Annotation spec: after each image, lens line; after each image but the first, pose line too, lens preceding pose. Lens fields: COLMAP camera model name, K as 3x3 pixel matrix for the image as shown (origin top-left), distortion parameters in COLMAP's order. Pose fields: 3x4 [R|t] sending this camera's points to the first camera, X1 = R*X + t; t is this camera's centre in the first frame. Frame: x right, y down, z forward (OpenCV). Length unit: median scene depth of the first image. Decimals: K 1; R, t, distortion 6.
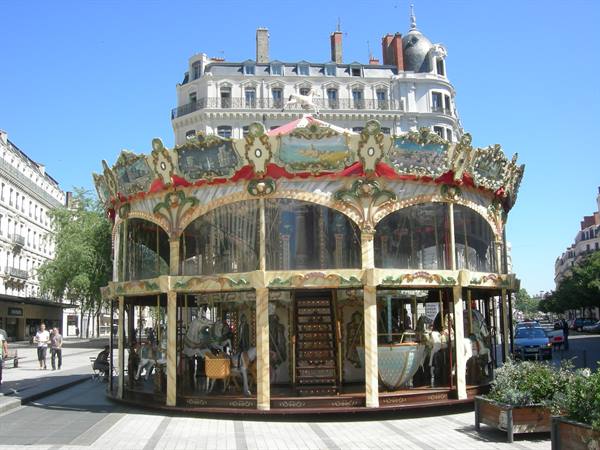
lens RADIAL K [[573.5, 0, 300.0], [0, 573.5, 225.0], [0, 0, 1]] dist [-0.143950, 0.005764]
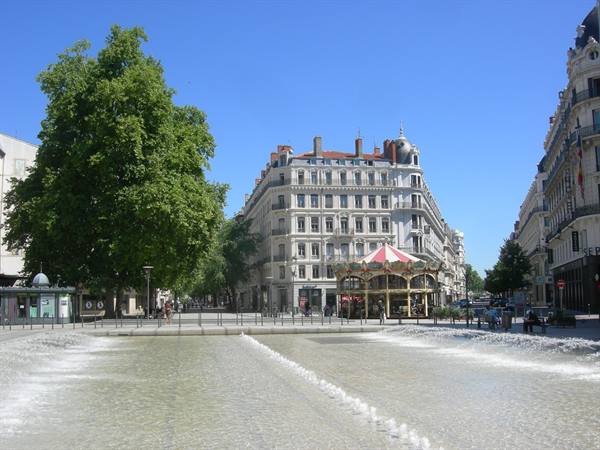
lens RADIAL K [[573.5, 0, 300.0], [0, 573.5, 225.0], [0, 0, 1]] dist [-0.143950, 0.005764]
pose [[0.997460, 0.014932, 0.069642, -0.254214], [-0.017744, 0.999045, 0.039940, -0.142829], [-0.068979, -0.041074, 0.996772, -0.832899]]
